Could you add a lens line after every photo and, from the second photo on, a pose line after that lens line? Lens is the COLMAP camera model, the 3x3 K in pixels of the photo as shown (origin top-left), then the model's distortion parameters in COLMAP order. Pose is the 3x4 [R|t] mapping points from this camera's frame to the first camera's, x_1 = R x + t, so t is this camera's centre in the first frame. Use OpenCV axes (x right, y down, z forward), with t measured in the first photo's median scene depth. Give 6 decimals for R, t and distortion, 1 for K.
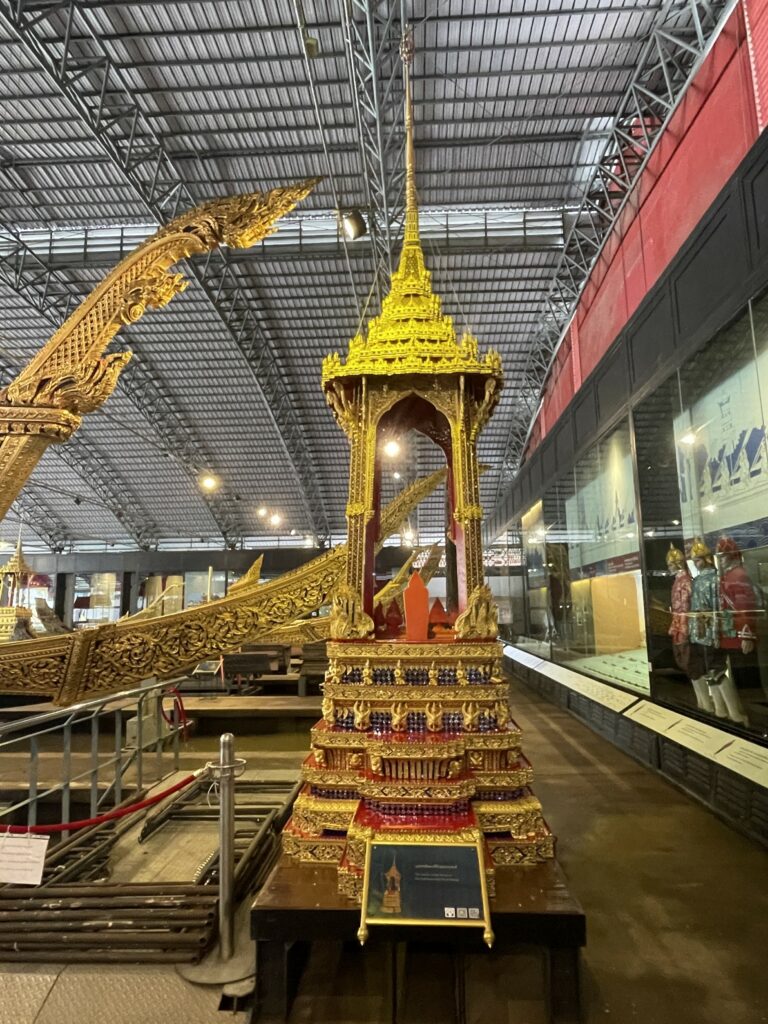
lens RADIAL K [[642.9, 0, 386.9], [0, 642.9, 508.1], [0, 0, 1]] dist [-0.003494, 0.002319]
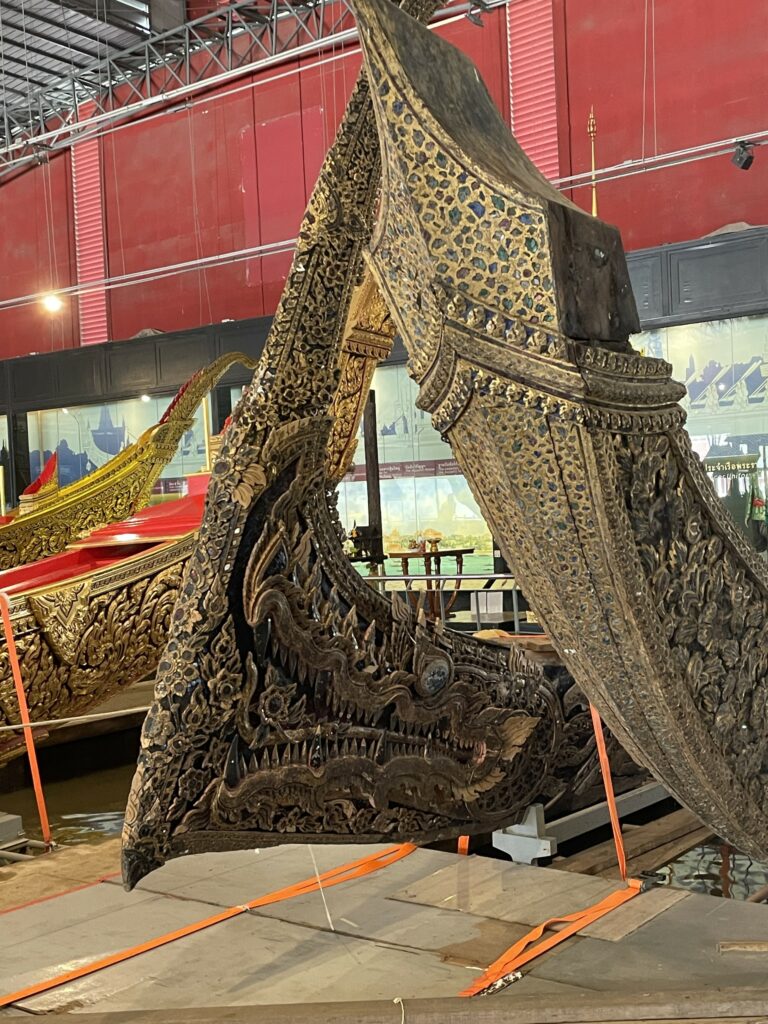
lens RADIAL K [[1272.1, 0, 394.7], [0, 1272.1, 507.2], [0, 0, 1]] dist [0.074801, 0.000000]
pose [[0.564886, -0.005088, 0.825153, -1.250583], [-0.095085, 0.992919, 0.071216, -0.007328], [-0.819672, -0.118688, 0.560402, -0.175842]]
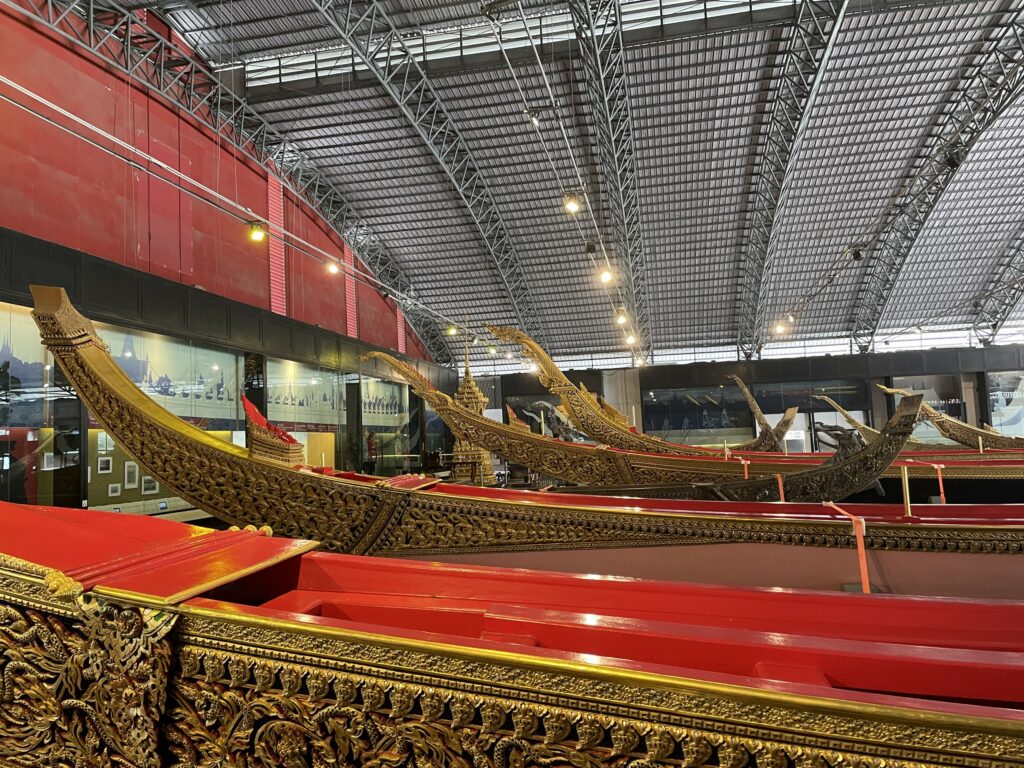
lens RADIAL K [[776.3, 0, 511.0], [0, 776.3, 381.8], [0, 0, 1]] dist [0.082960, -0.105930]
pose [[-0.986986, 0.057317, 0.150246, -0.499019], [0.020014, 0.970841, -0.238887, 0.459557], [-0.159558, -0.232771, -0.959353, 2.842893]]
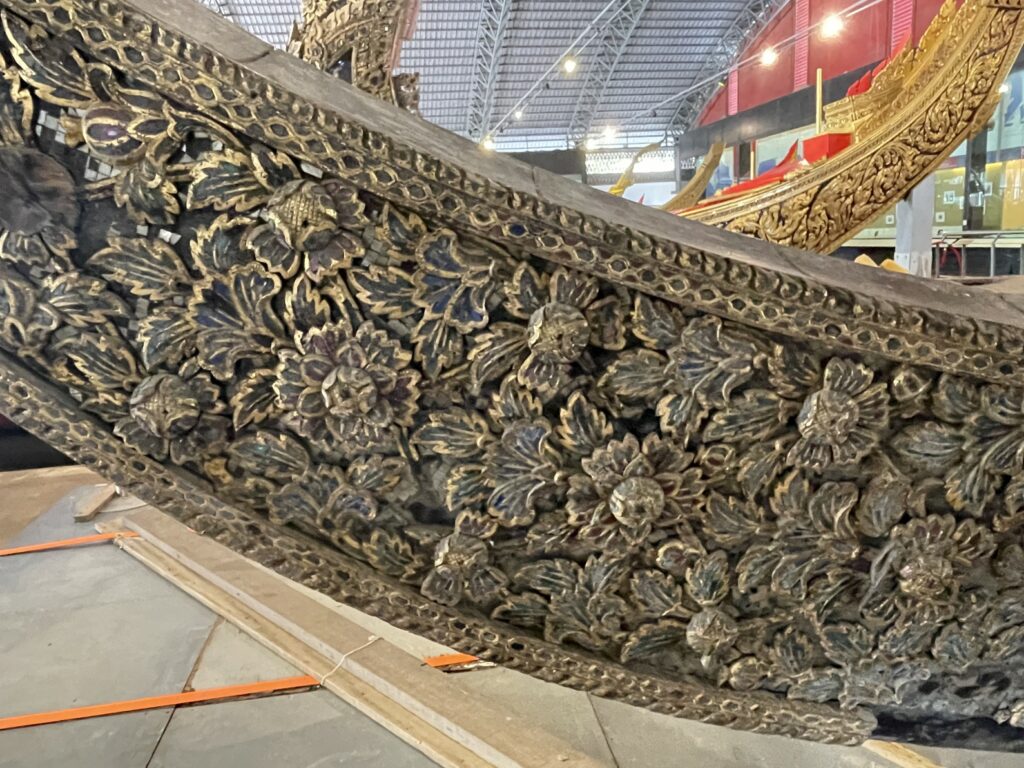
lens RADIAL K [[761.6, 0, 512.0], [0, 761.6, 386.4], [0, 0, 1]] dist [-0.009547, 0.009515]
pose [[0.979400, -0.077566, 0.186438, -0.930890], [0.009341, 0.939698, 0.341879, 0.025747], [-0.201714, -0.333094, 0.921064, -0.161907]]
